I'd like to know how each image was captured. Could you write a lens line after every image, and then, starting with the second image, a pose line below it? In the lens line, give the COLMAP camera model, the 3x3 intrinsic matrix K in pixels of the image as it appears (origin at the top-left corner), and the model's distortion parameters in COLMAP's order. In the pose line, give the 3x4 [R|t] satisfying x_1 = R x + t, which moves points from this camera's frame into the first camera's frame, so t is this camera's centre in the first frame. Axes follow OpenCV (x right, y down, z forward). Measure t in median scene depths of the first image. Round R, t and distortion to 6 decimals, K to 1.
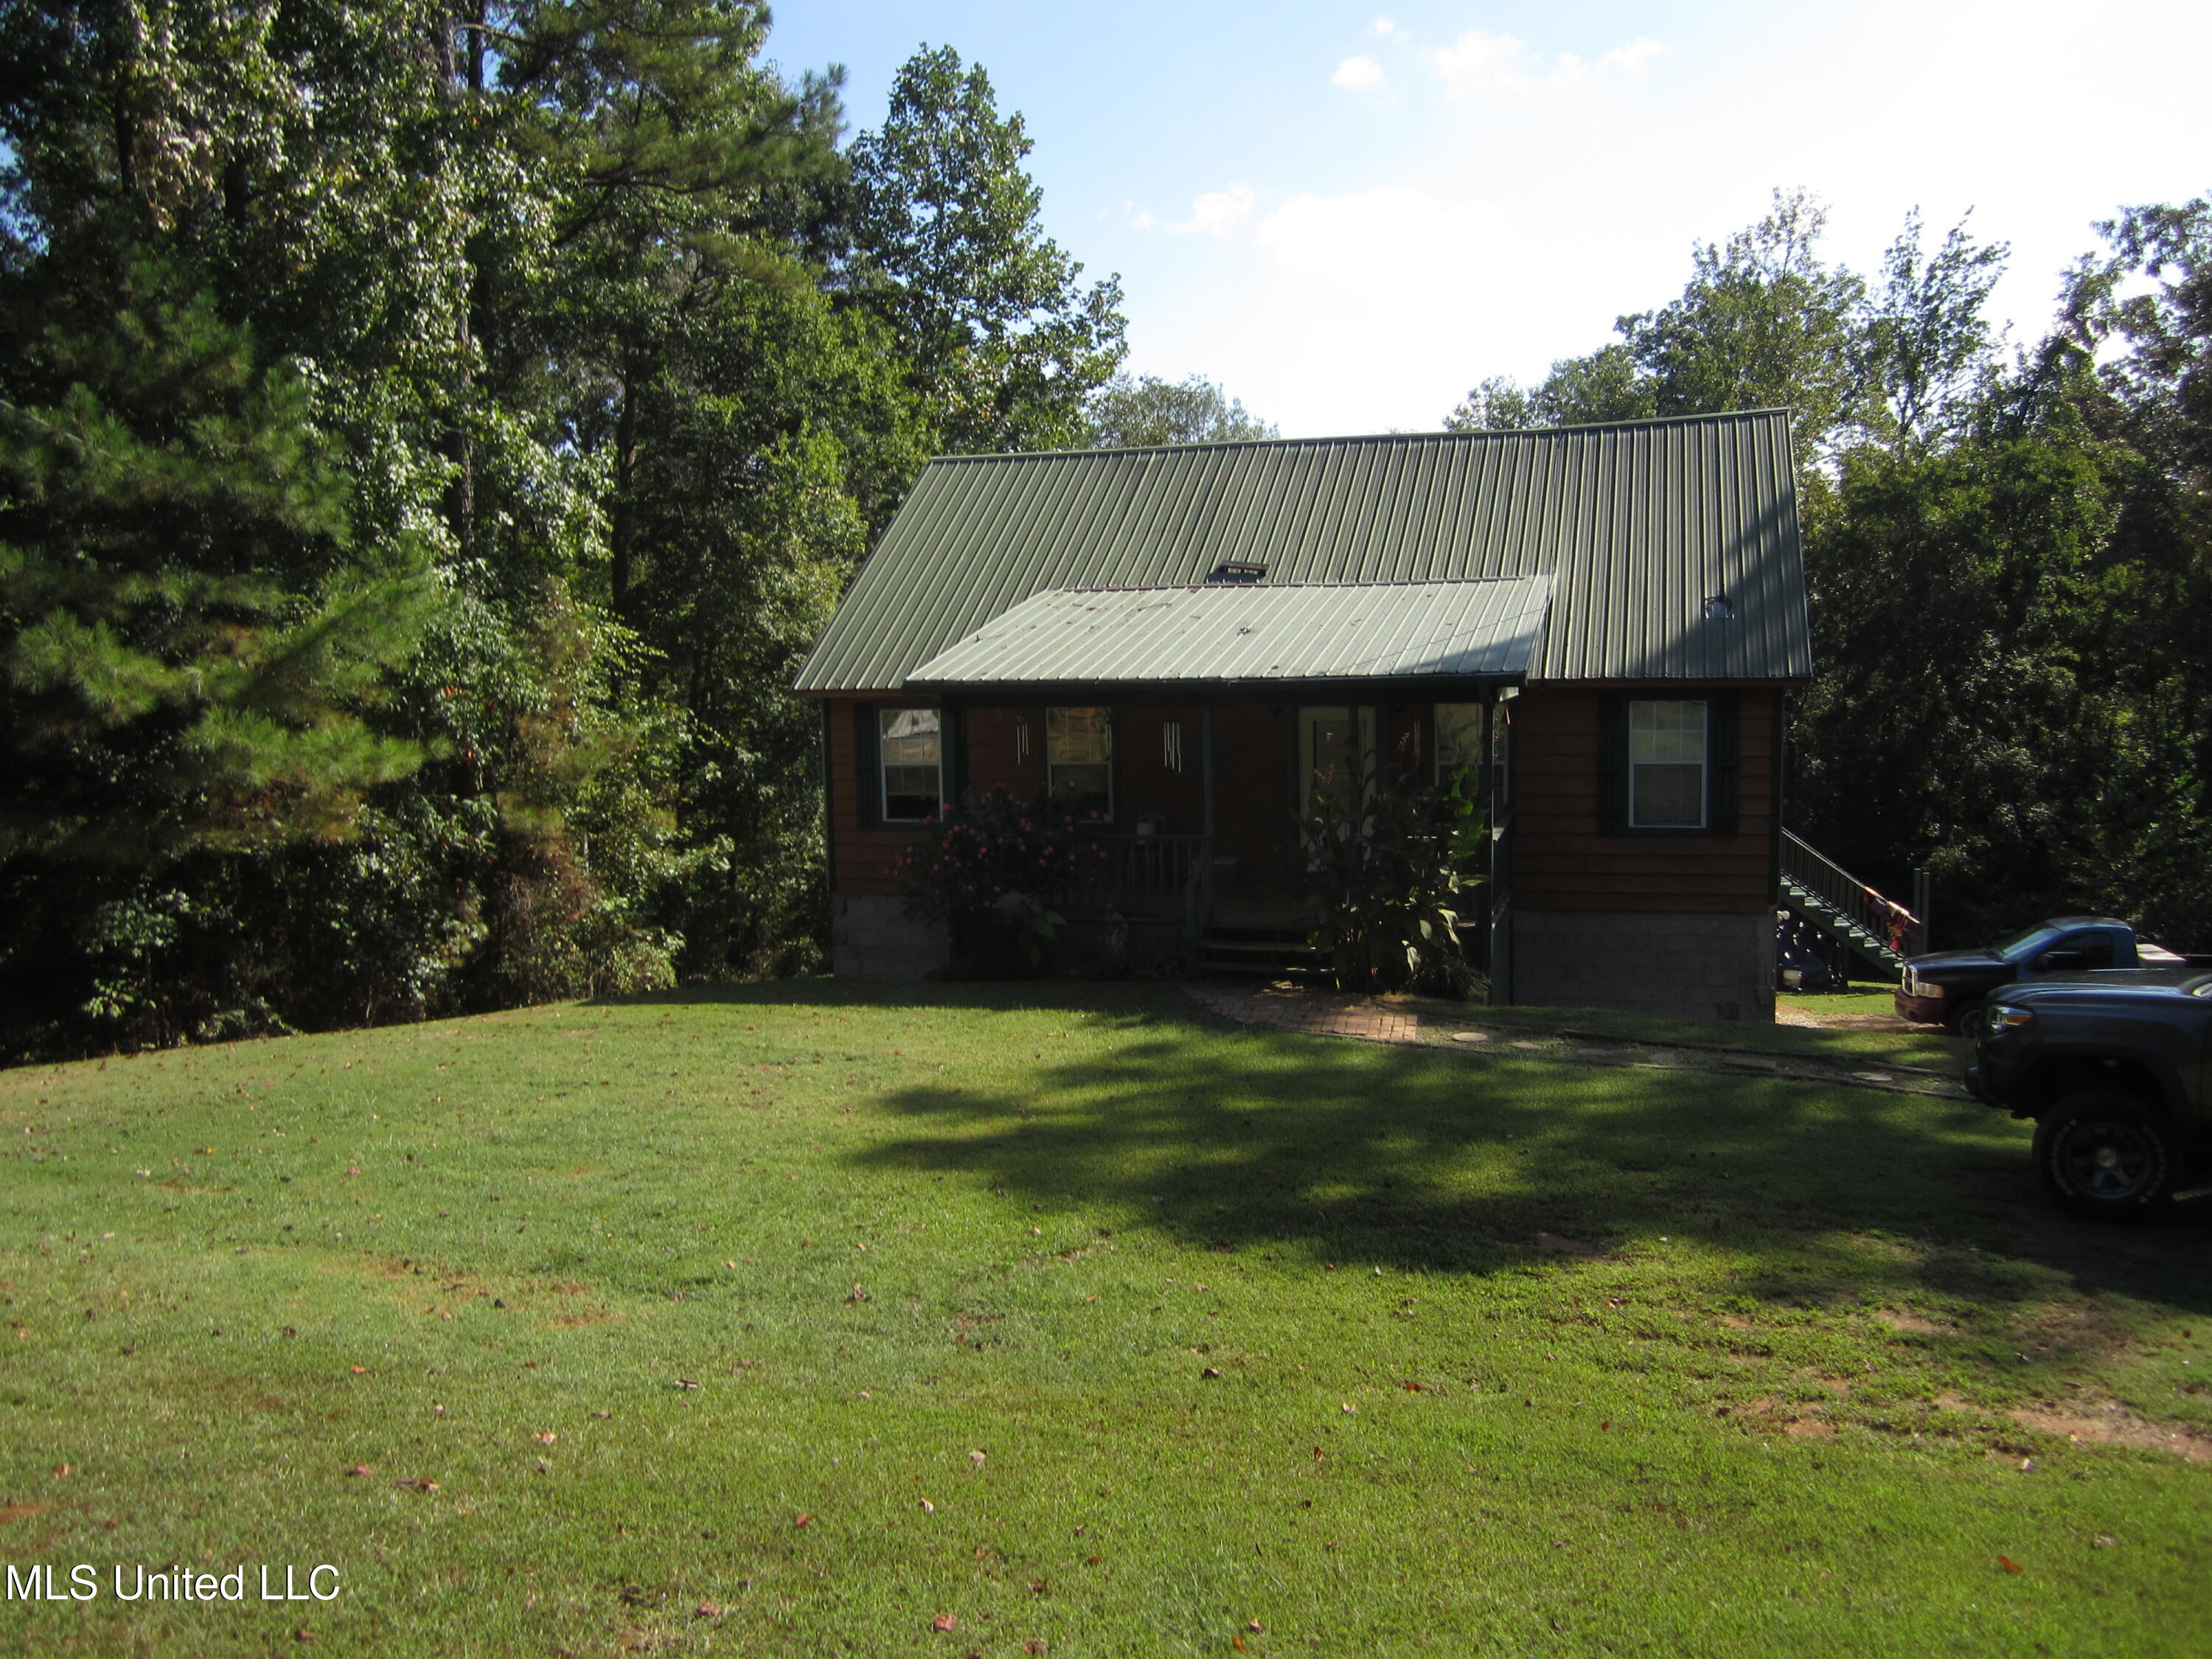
lens RADIAL K [[1843.5, 0, 1104.8], [0, 1843.5, 802.6], [0, 0, 1]] dist [-0.049641, 0.017946]
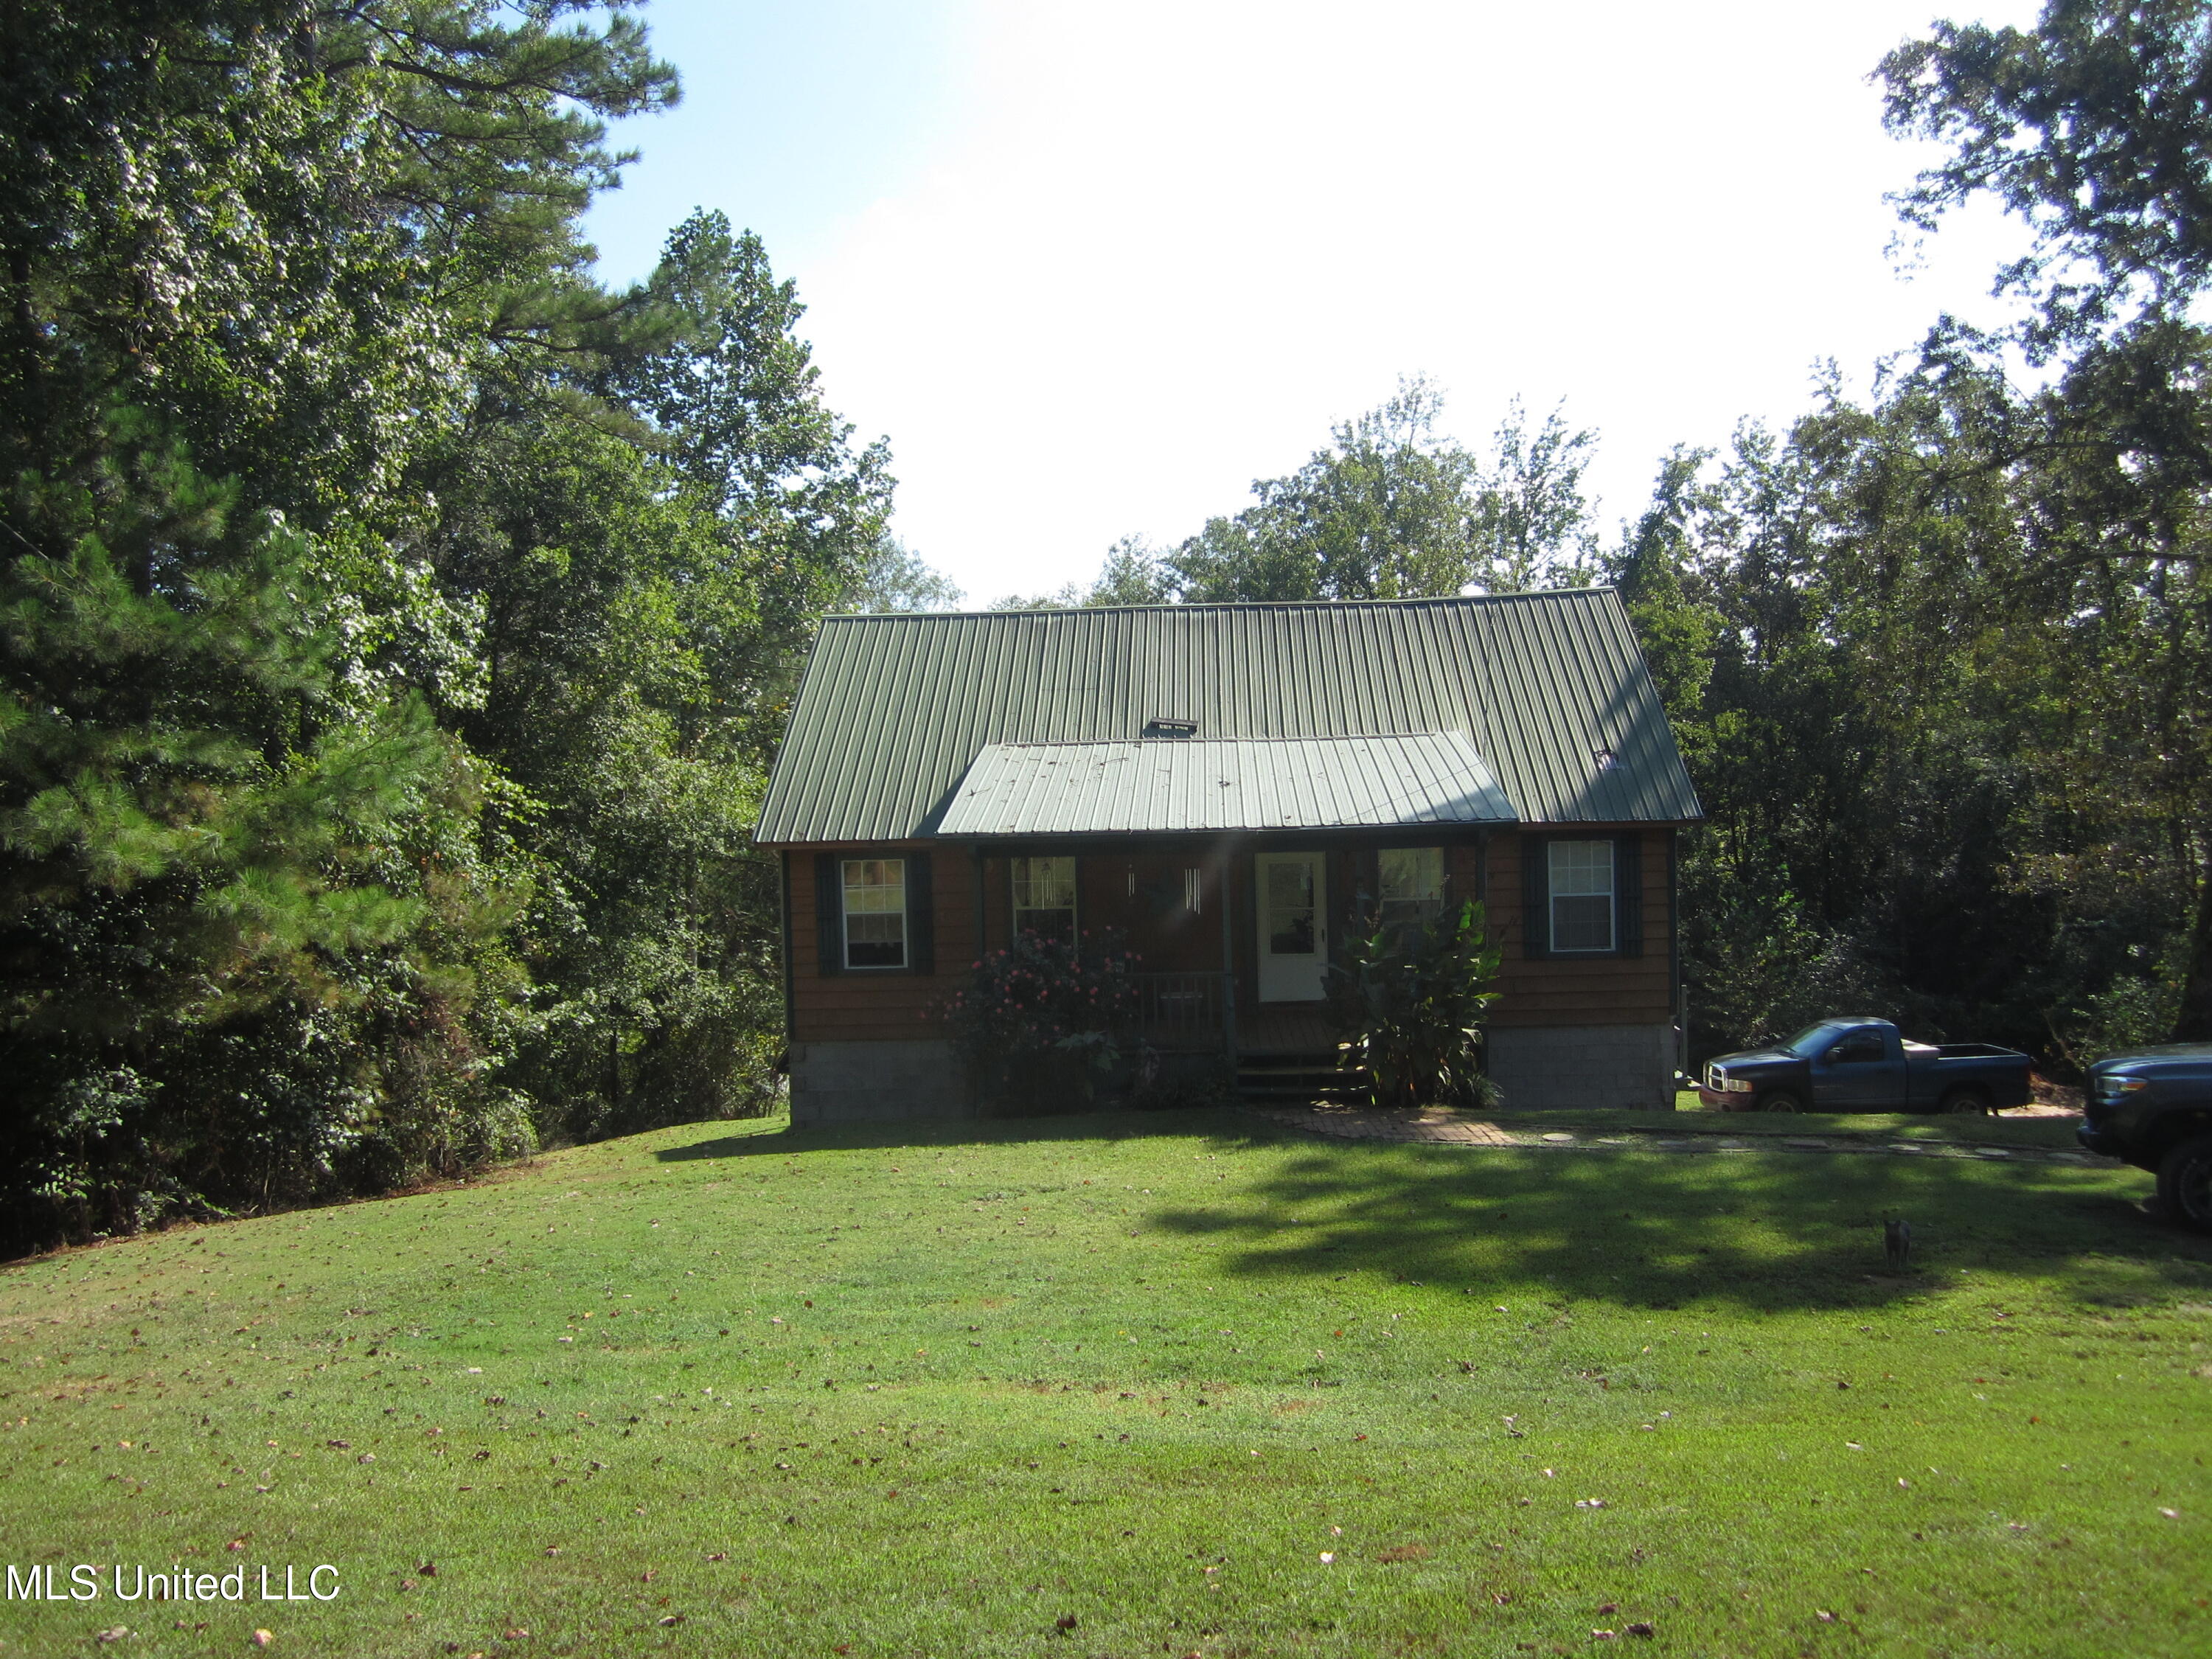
lens RADIAL K [[1843.5, 0, 1104.8], [0, 1843.5, 802.6], [0, 0, 1]] dist [-0.049641, 0.017946]
pose [[0.968069, -0.009526, 0.250502, -0.186077], [0.028112, 0.997100, -0.070723, -0.004644], [-0.249102, 0.075506, 0.965529, -0.029693]]
